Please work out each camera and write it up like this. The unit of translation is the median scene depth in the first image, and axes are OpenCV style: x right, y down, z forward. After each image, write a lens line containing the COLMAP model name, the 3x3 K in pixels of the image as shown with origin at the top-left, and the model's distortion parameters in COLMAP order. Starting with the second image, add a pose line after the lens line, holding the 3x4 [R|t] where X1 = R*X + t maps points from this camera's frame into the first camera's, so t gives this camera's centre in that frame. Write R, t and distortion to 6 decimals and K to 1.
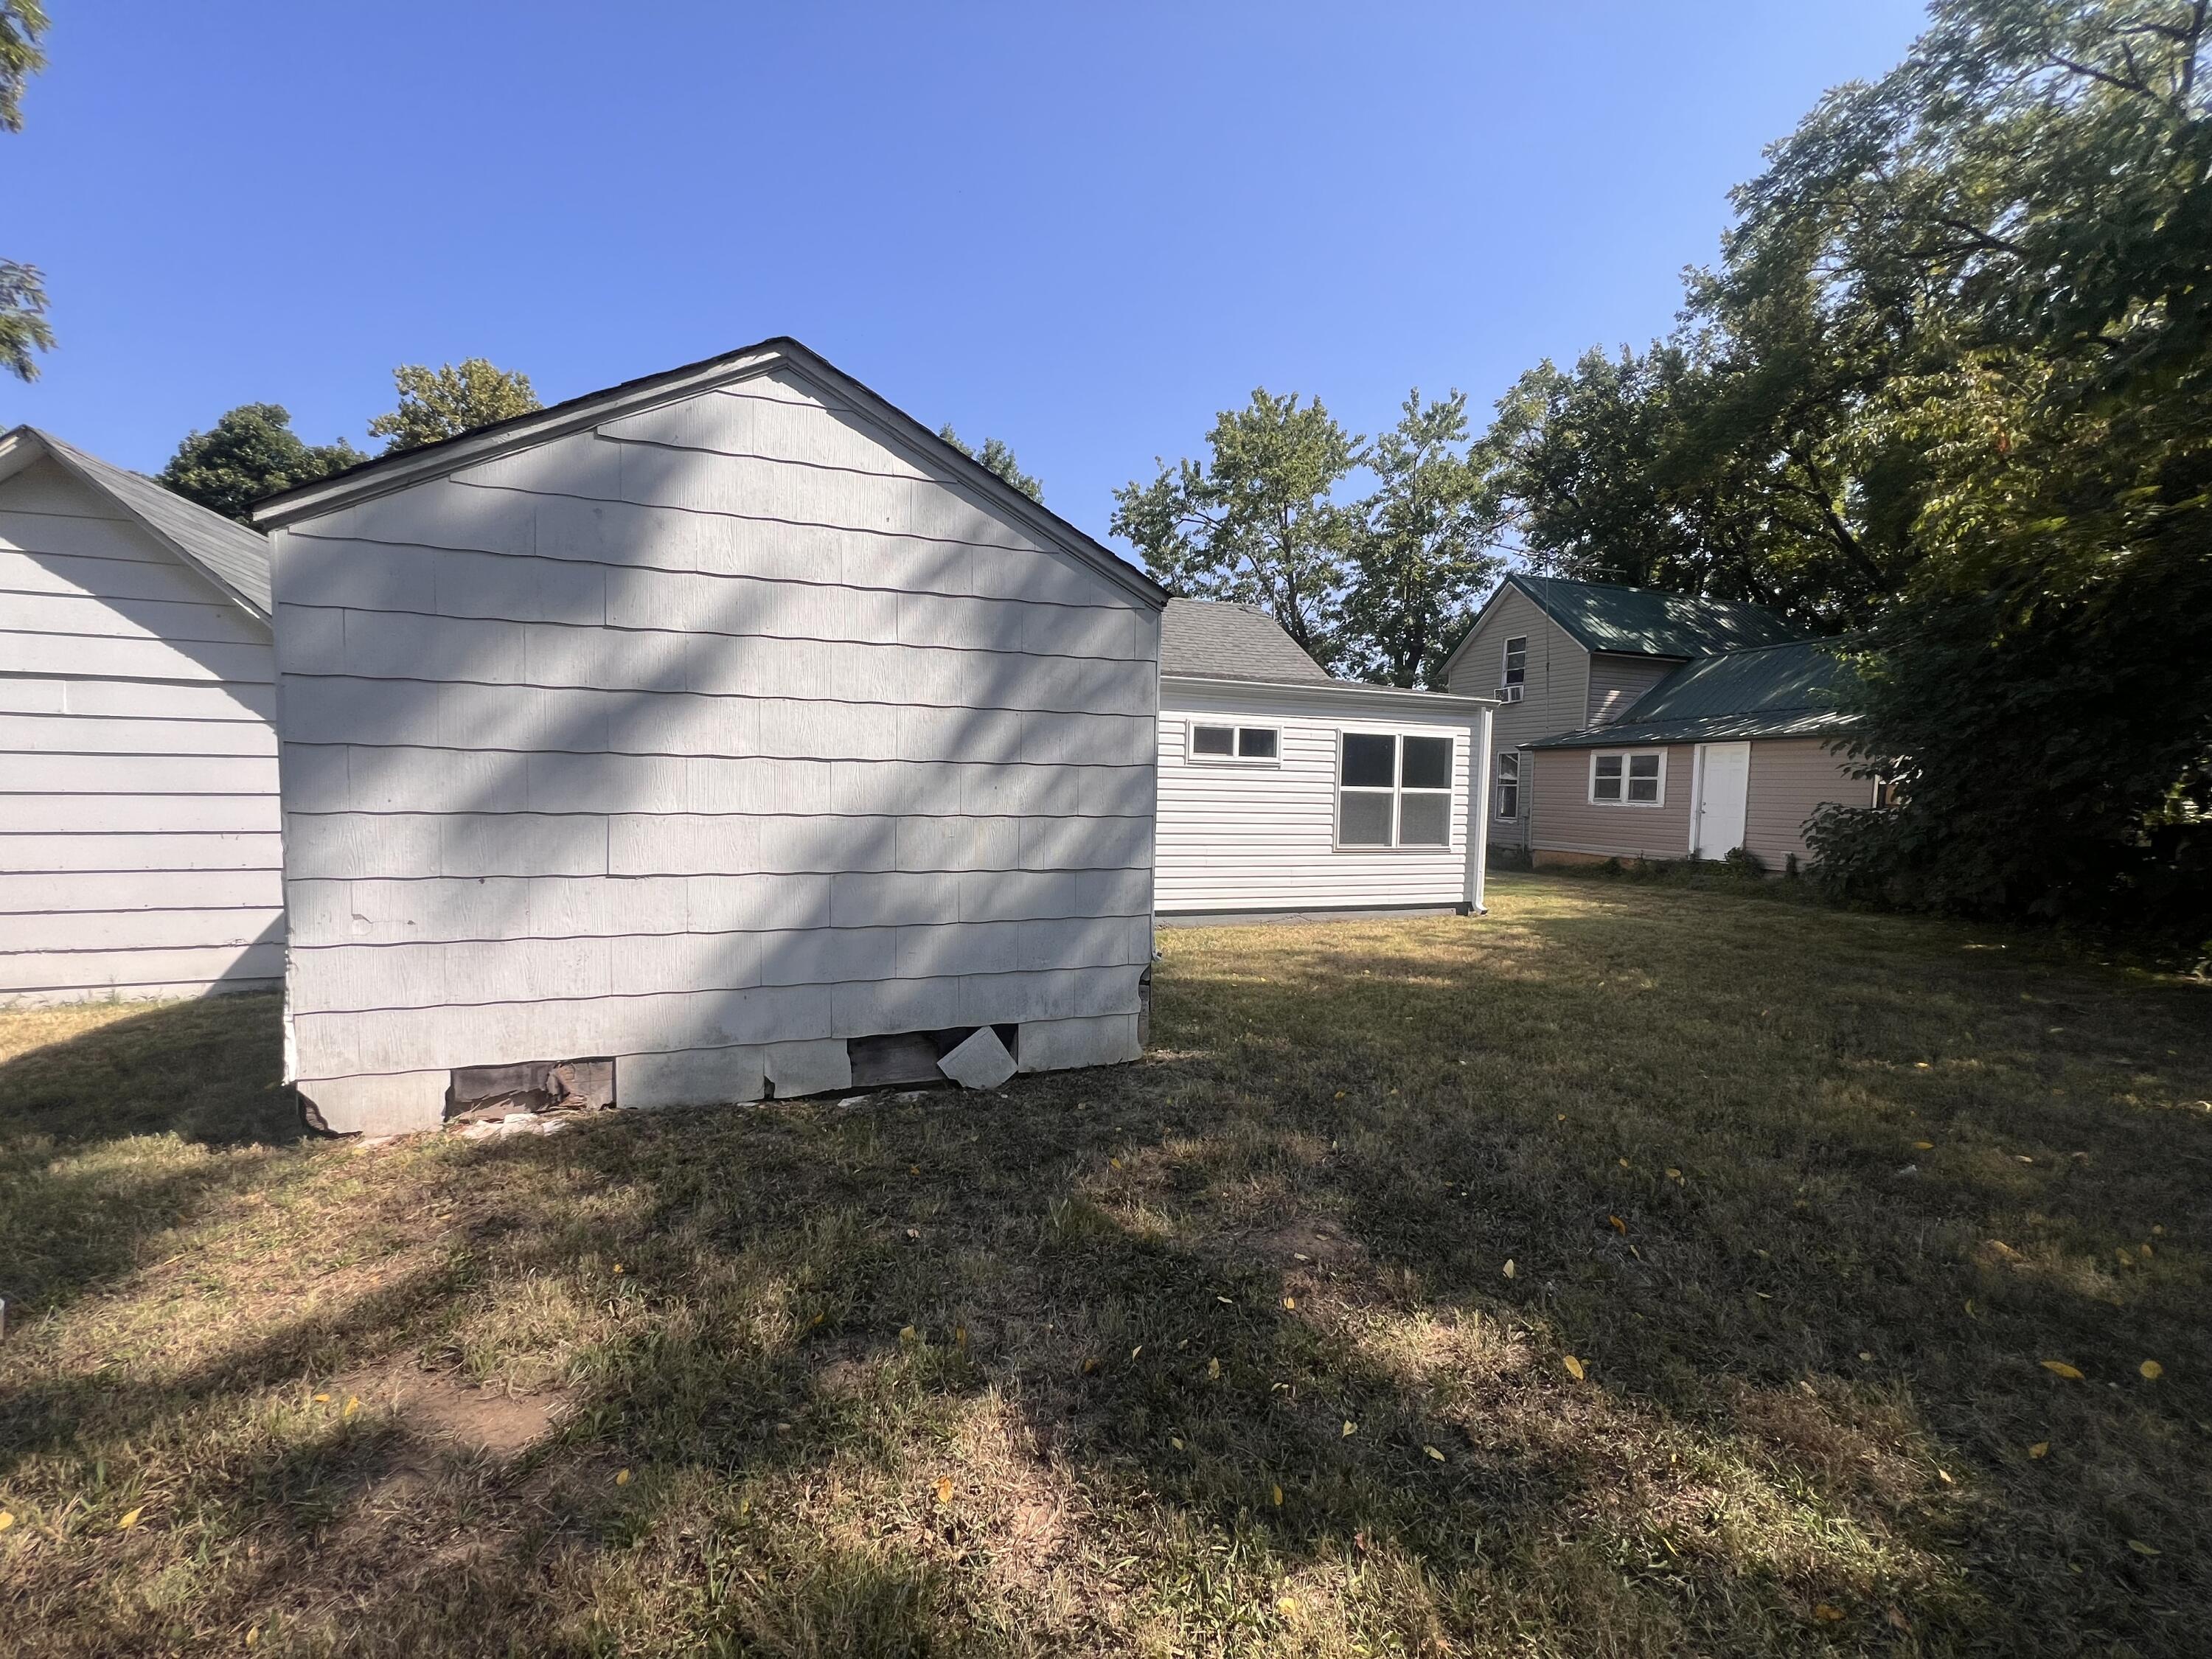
lens RADIAL K [[887.2, 0, 1103.9], [0, 887.2, 826.1], [0, 0, 1]] dist [0.003488, 0.000045]
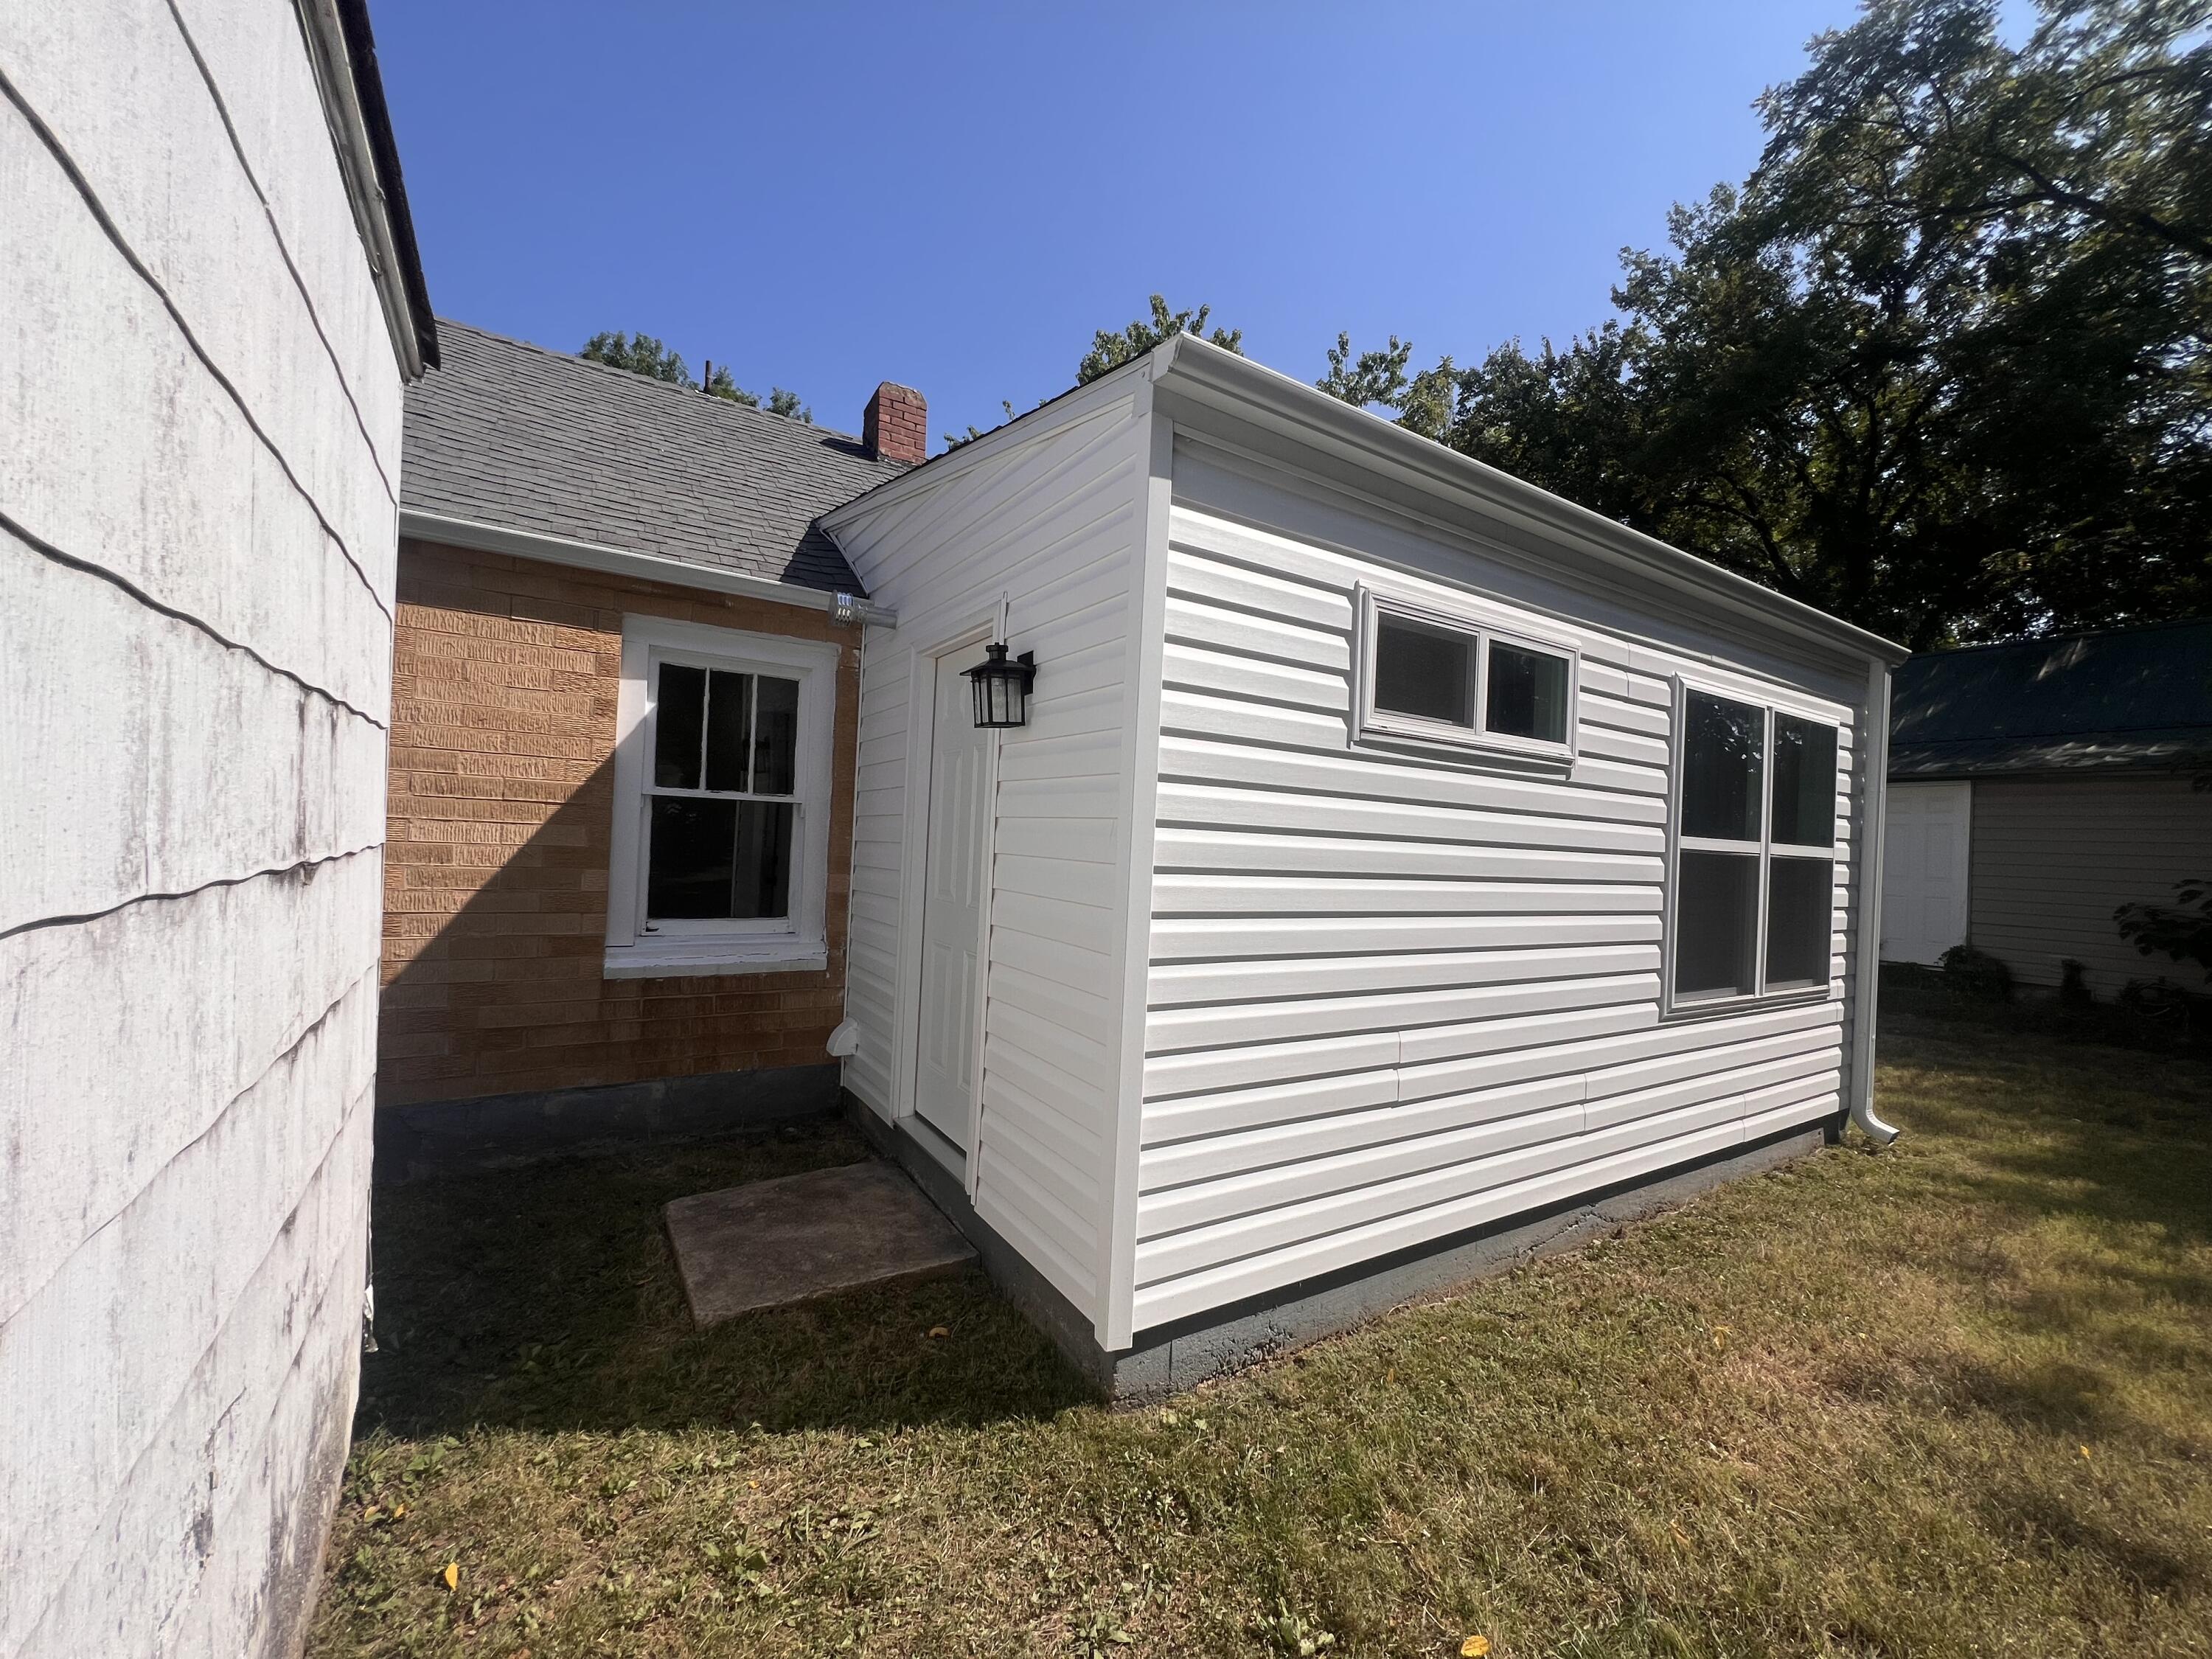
lens RADIAL K [[887.2, 0, 1106.2], [0, 887.2, 837.5], [0, 0, 1]] dist [0.003488, 0.000045]
pose [[0.975261, 0.020690, 0.220086, -0.030598], [-0.011154, 0.998948, -0.044482, -0.018734], [-0.220774, 0.040926, 0.974466, 0.516055]]
